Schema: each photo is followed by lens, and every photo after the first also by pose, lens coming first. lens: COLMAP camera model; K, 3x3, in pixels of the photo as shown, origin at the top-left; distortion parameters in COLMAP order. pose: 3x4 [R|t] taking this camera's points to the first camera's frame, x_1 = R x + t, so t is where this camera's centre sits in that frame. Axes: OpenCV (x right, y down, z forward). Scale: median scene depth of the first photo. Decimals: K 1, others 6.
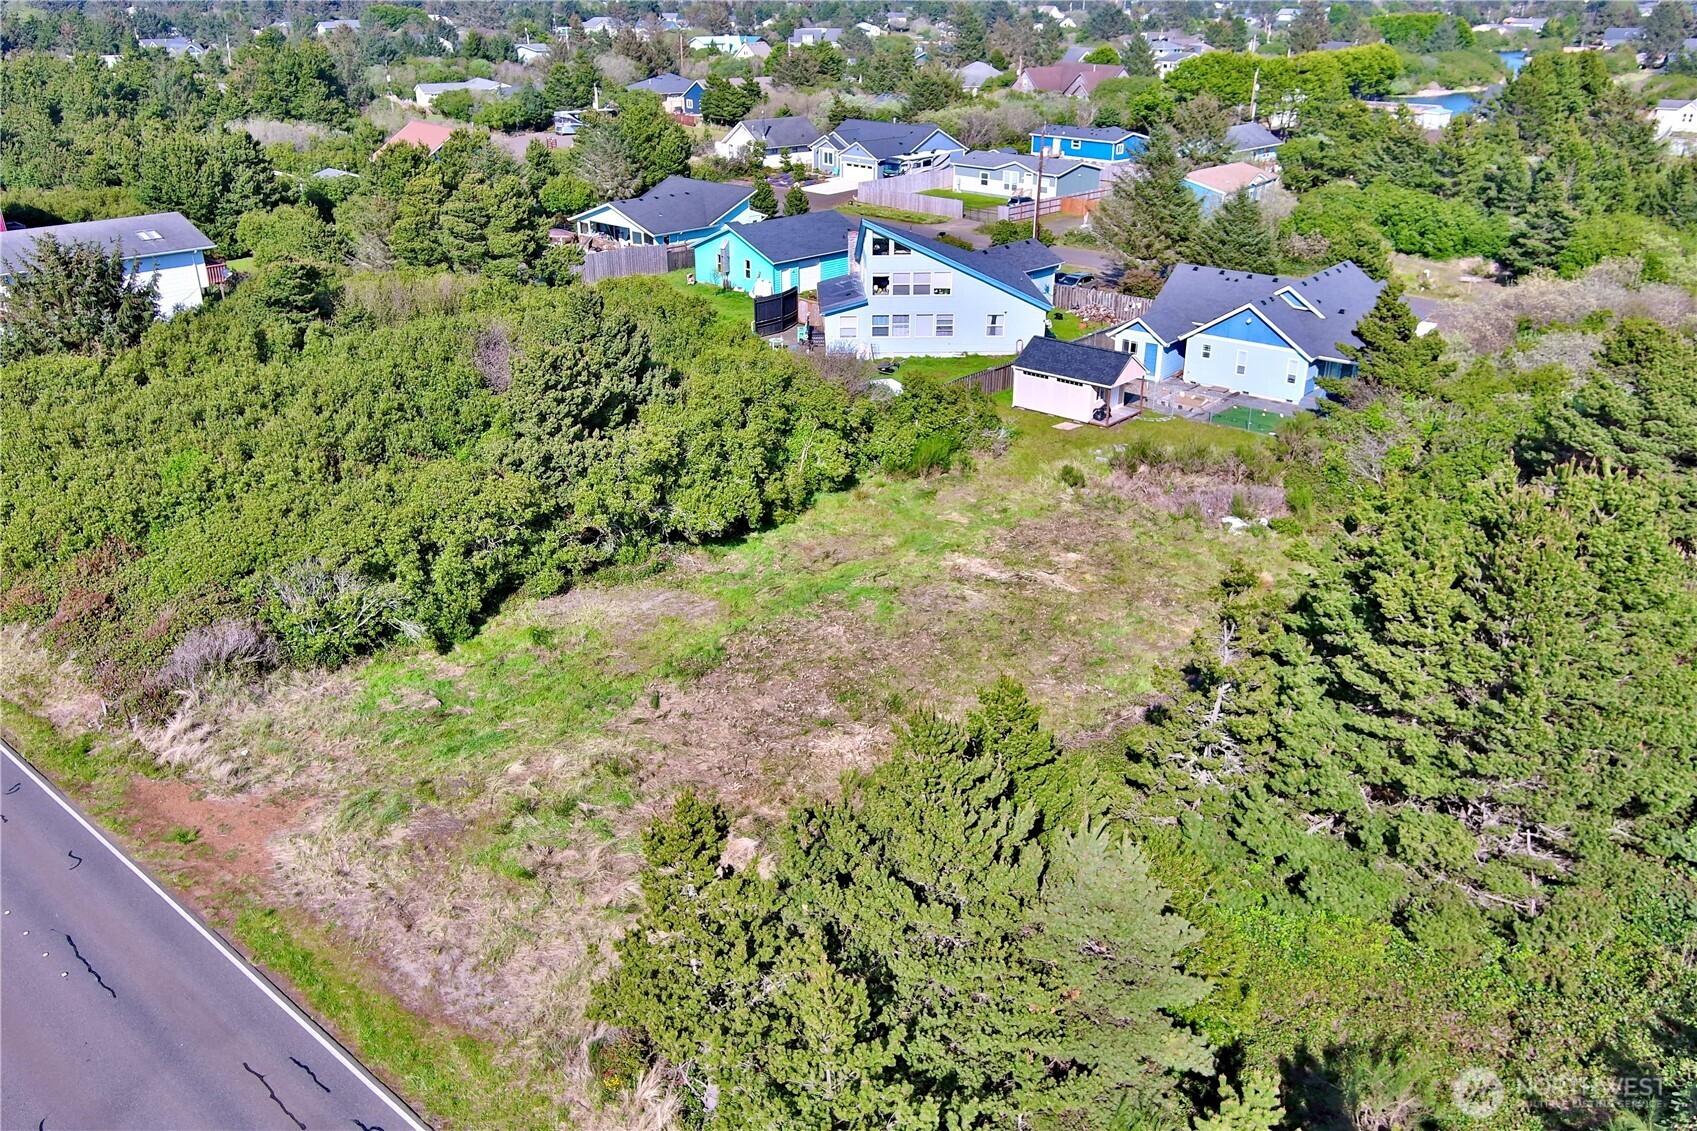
lens RADIAL K [[1323.5, 0, 848.5], [0, 1323.5, 565.5], [0, 0, 1]] dist [0.025601, -0.040501]
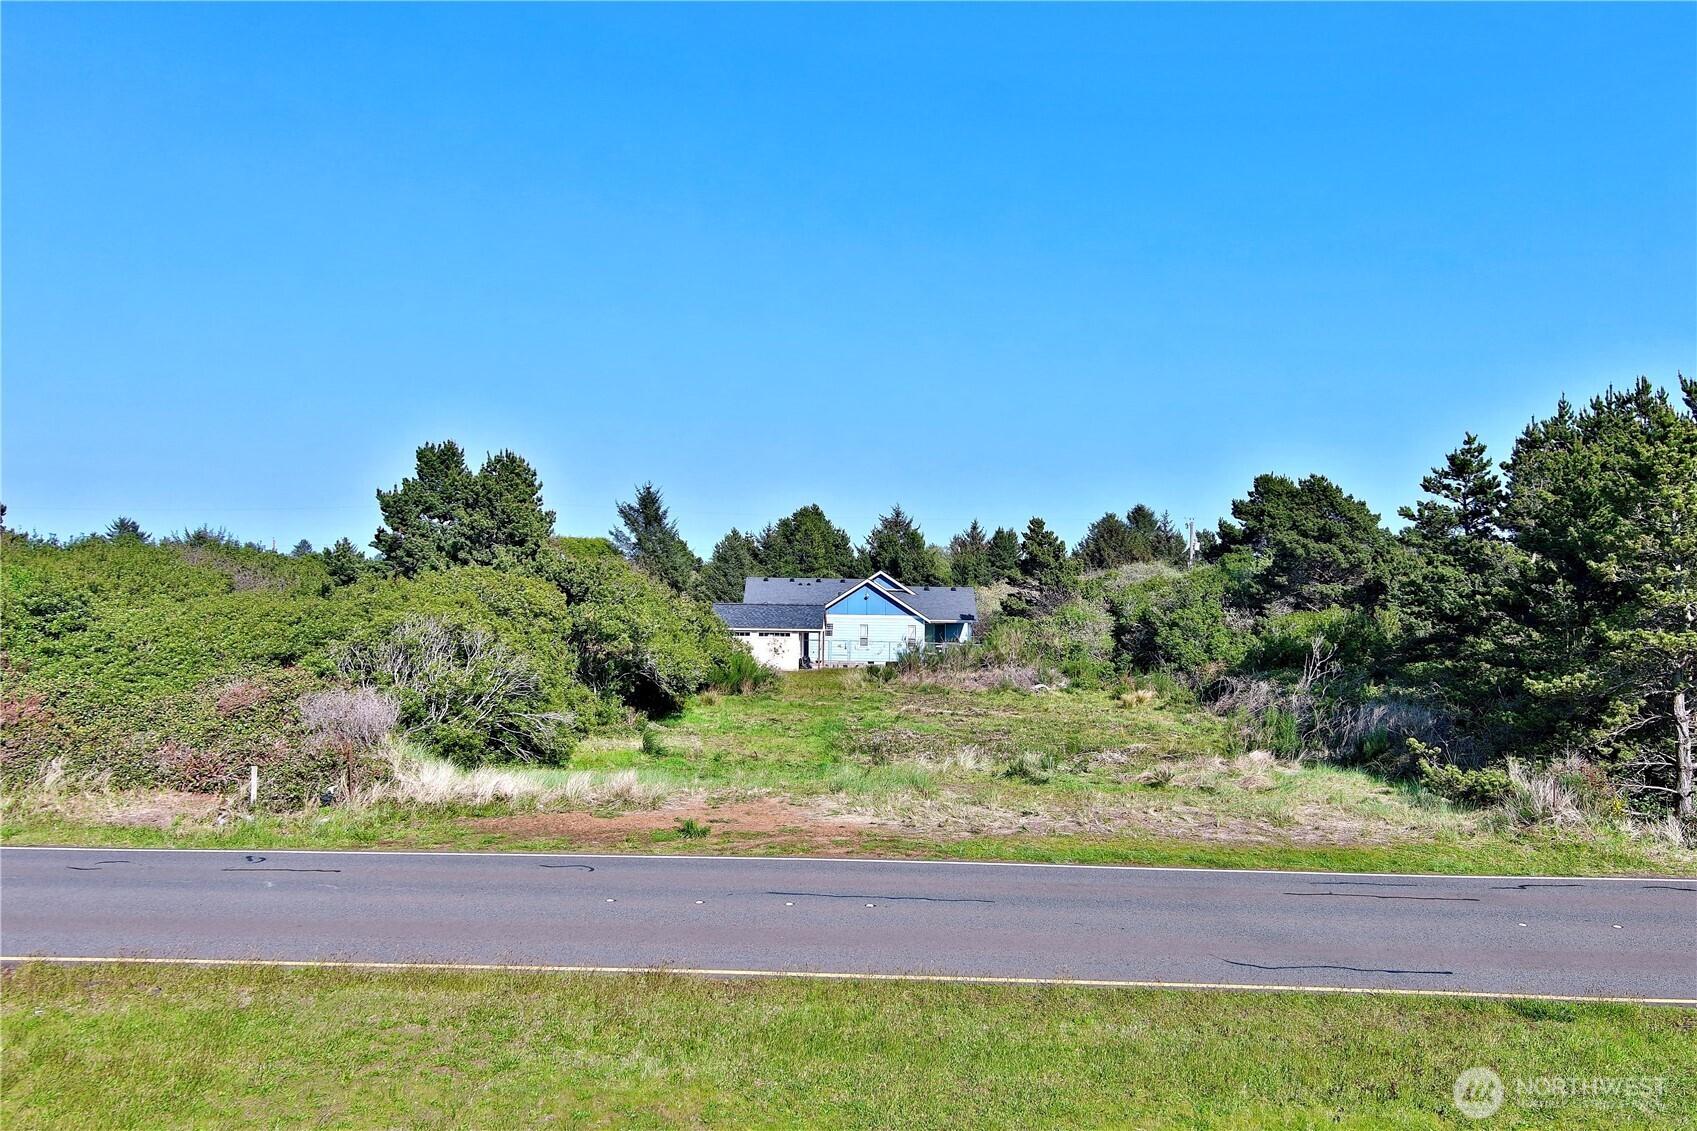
lens RADIAL K [[1319.8, 0, 849.5], [0, 1319.8, 565.8], [0, 0, 1]] dist [0.032158, -0.049288]
pose [[0.781341, 0.015393, 0.623915, -0.358347], [0.244082, 0.912535, -0.328182, 0.135215], [-0.574396, 0.408708, 0.709244, 0.205568]]
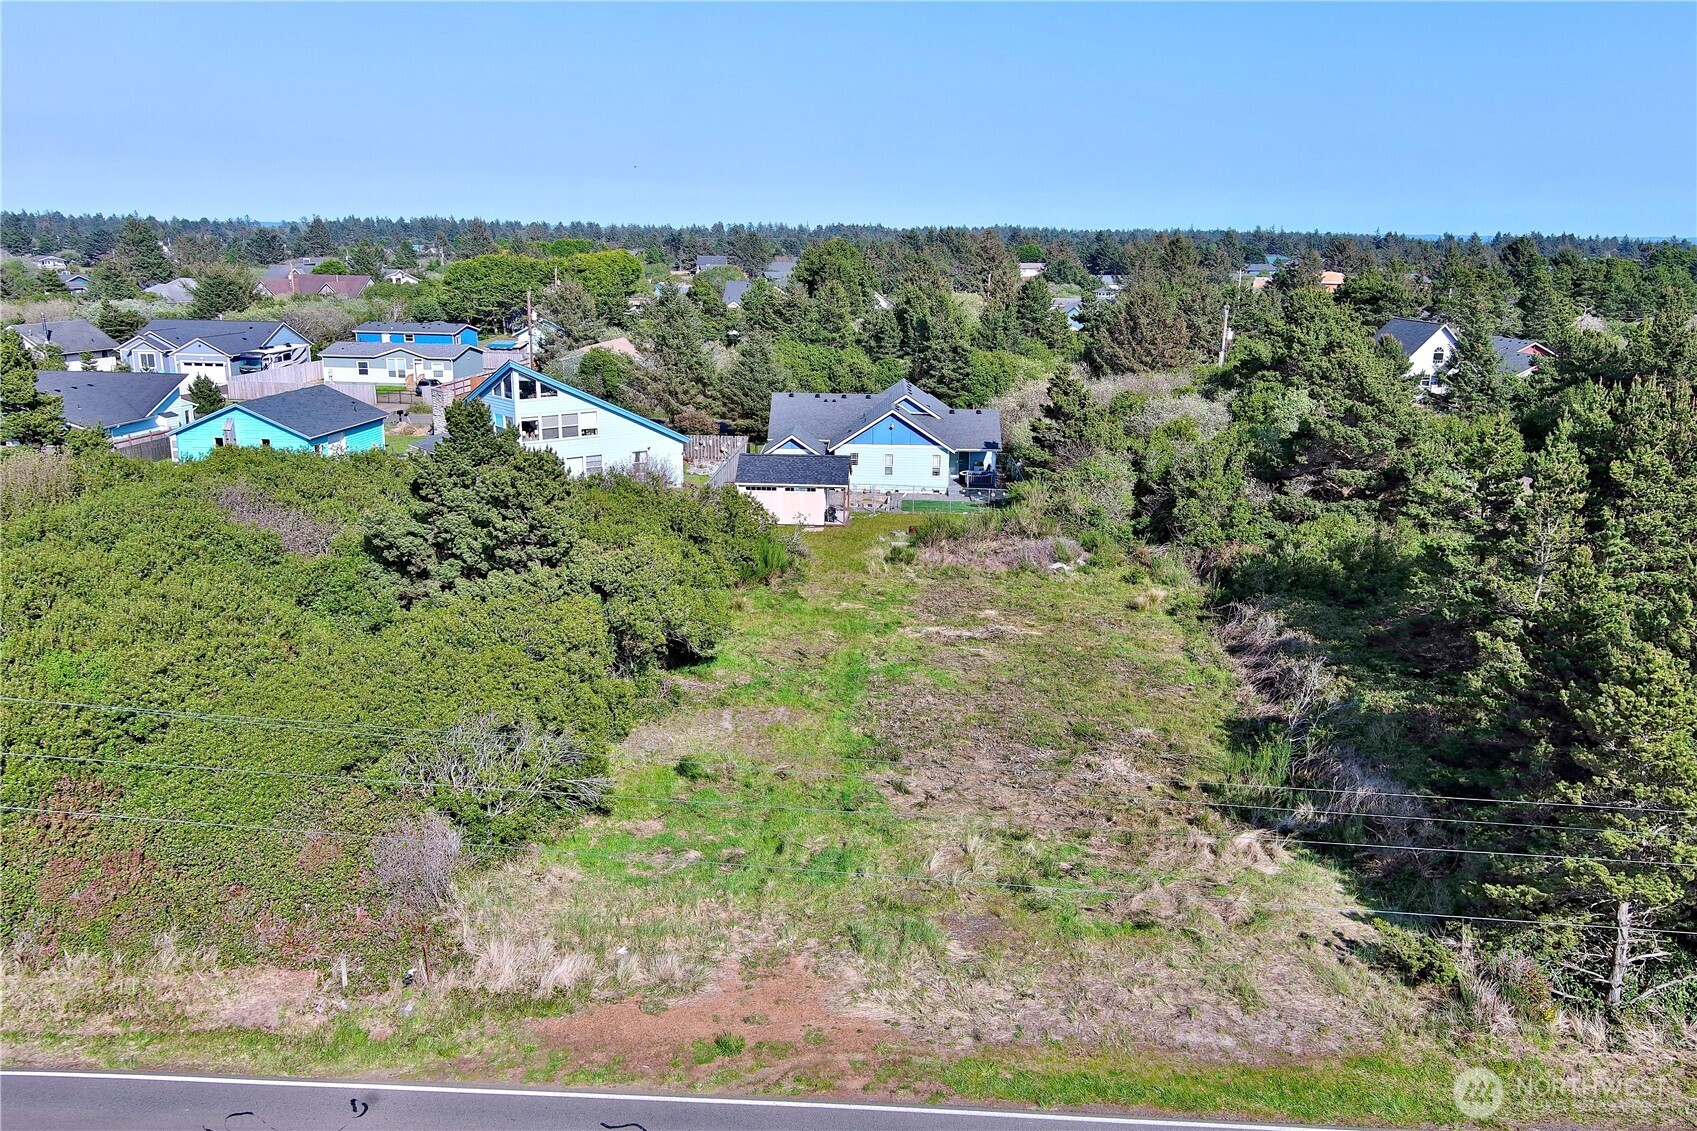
lens RADIAL K [[1323.5, 0, 848.5], [0, 1323.5, 565.5], [0, 0, 1]] dist [0.025601, -0.040501]
pose [[0.794585, -0.141277, 0.590487, -0.359707], [0.237460, 0.967396, -0.088081, 0.014997], [-0.558791, 0.210205, 0.802226, 0.149575]]
